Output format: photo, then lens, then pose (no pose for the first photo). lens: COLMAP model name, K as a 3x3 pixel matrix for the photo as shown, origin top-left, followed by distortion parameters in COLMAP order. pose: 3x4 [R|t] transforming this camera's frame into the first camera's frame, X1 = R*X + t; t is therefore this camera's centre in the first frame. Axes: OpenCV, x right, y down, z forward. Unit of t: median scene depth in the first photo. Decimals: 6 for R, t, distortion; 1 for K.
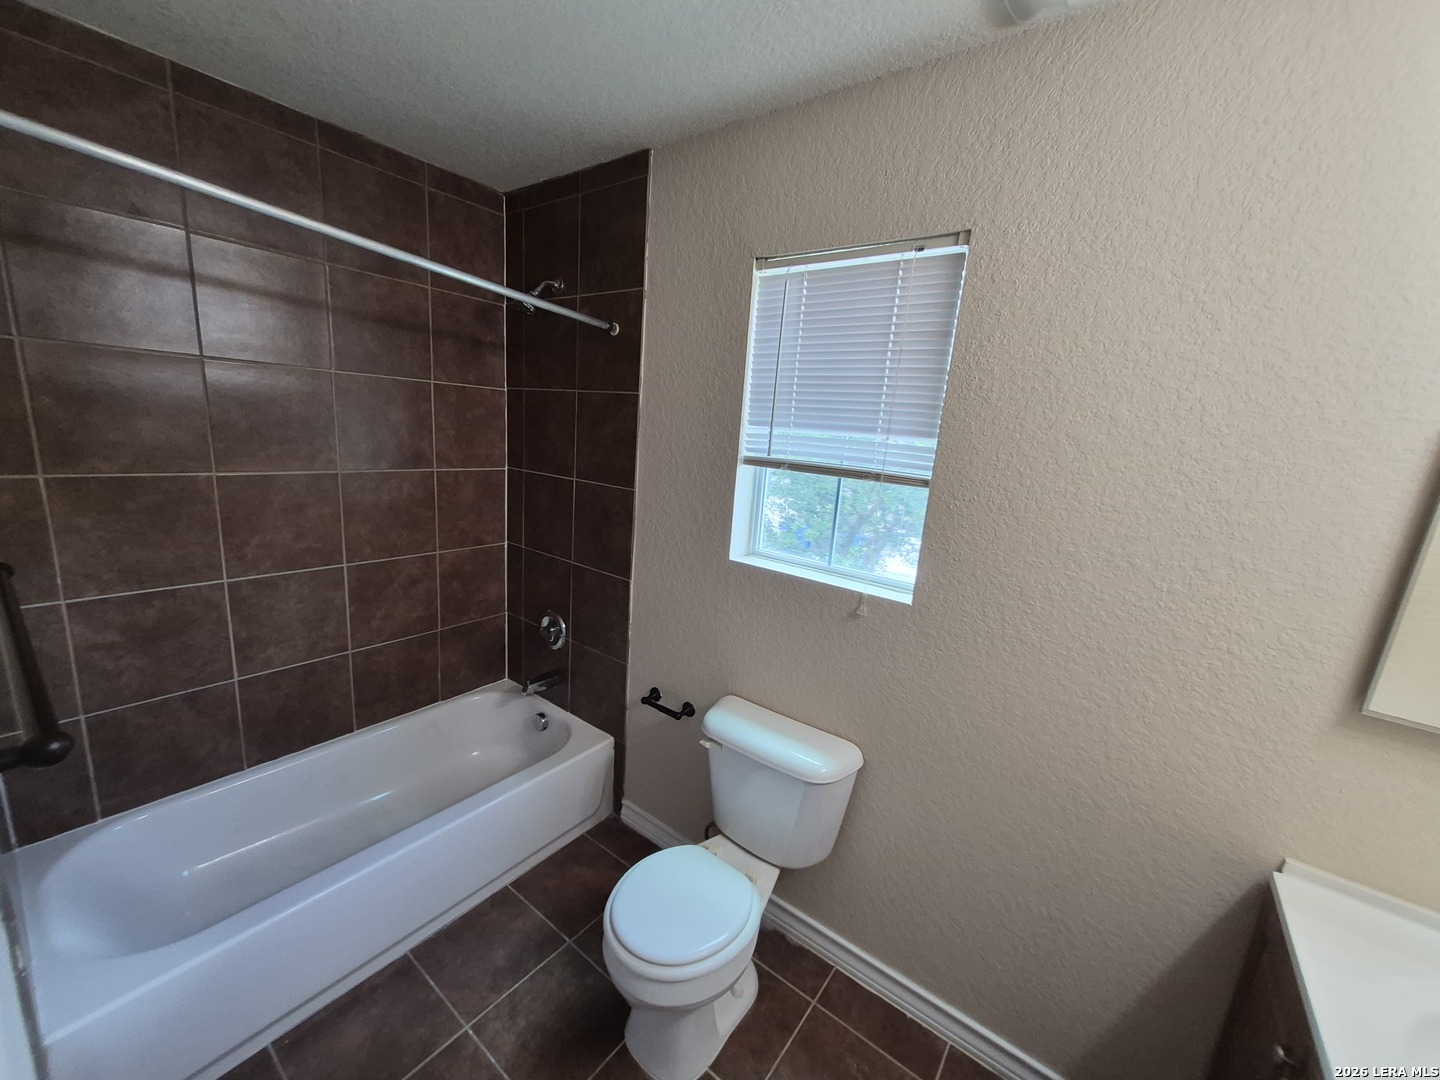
lens RADIAL K [[566.2, 0, 712.2], [0, 566.2, 542.7], [0, 0, 1]] dist [0.002878, 0.000402]
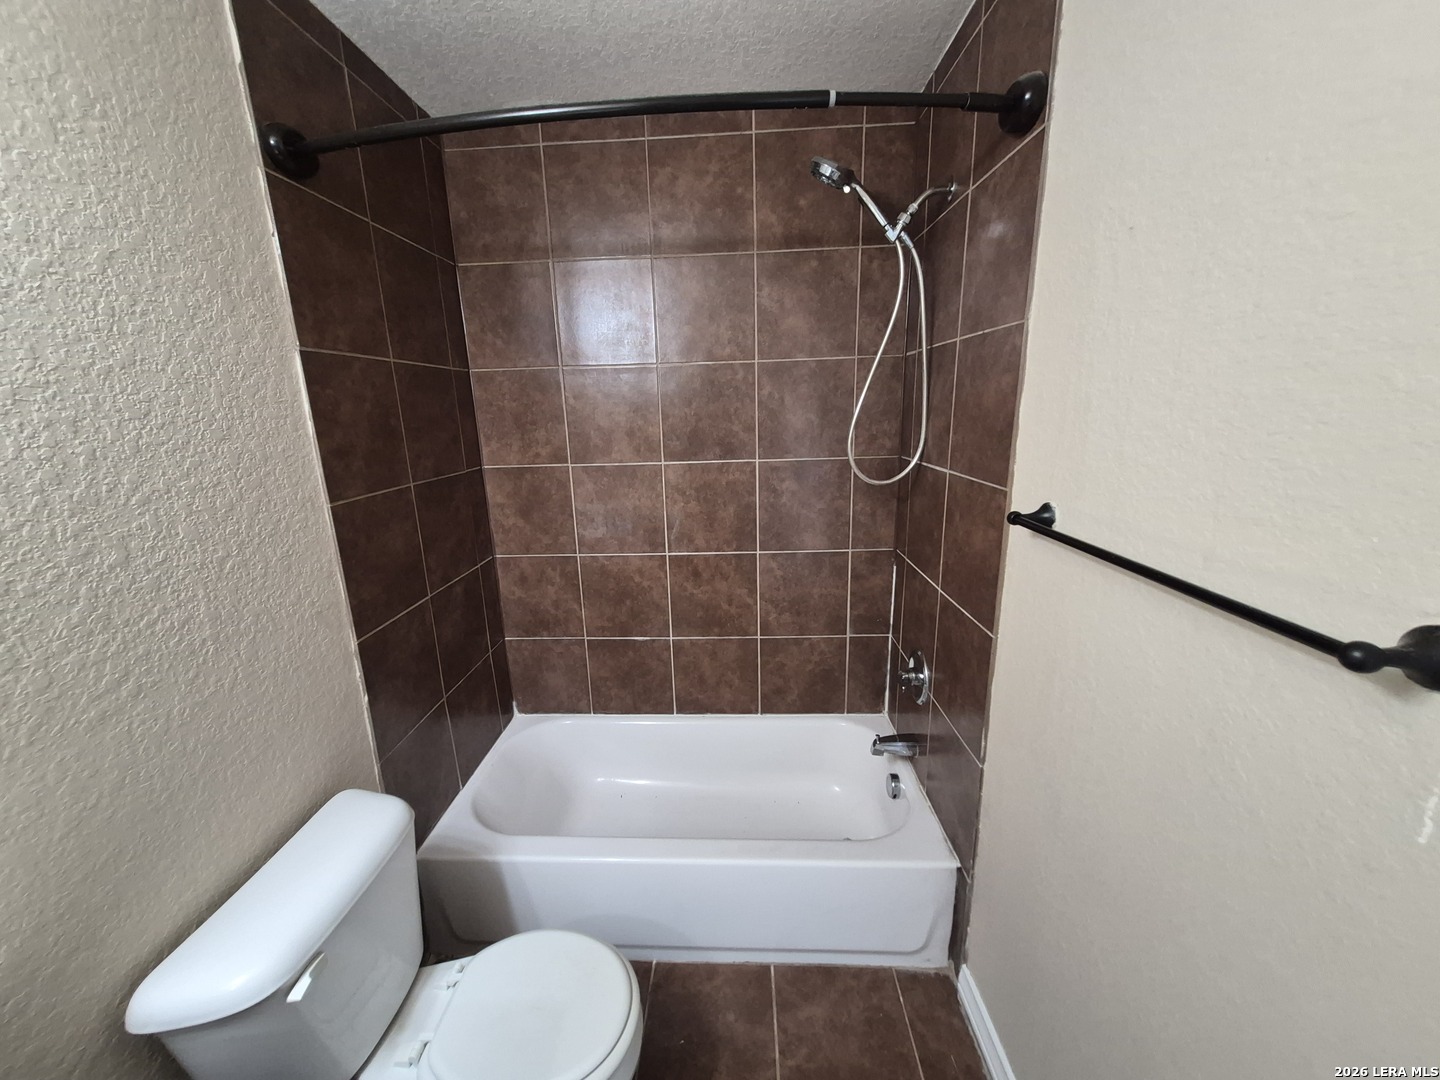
lens RADIAL K [[566.2, 0, 712.2], [0, 566.2, 542.7], [0, 0, 1]] dist [0.002878, 0.000402]
pose [[0.559840, 0.117746, -0.820192, 0.159974], [-0.104085, 0.992005, 0.071366, -0.047295], [0.822037, 0.045416, 0.567620, 0.345059]]
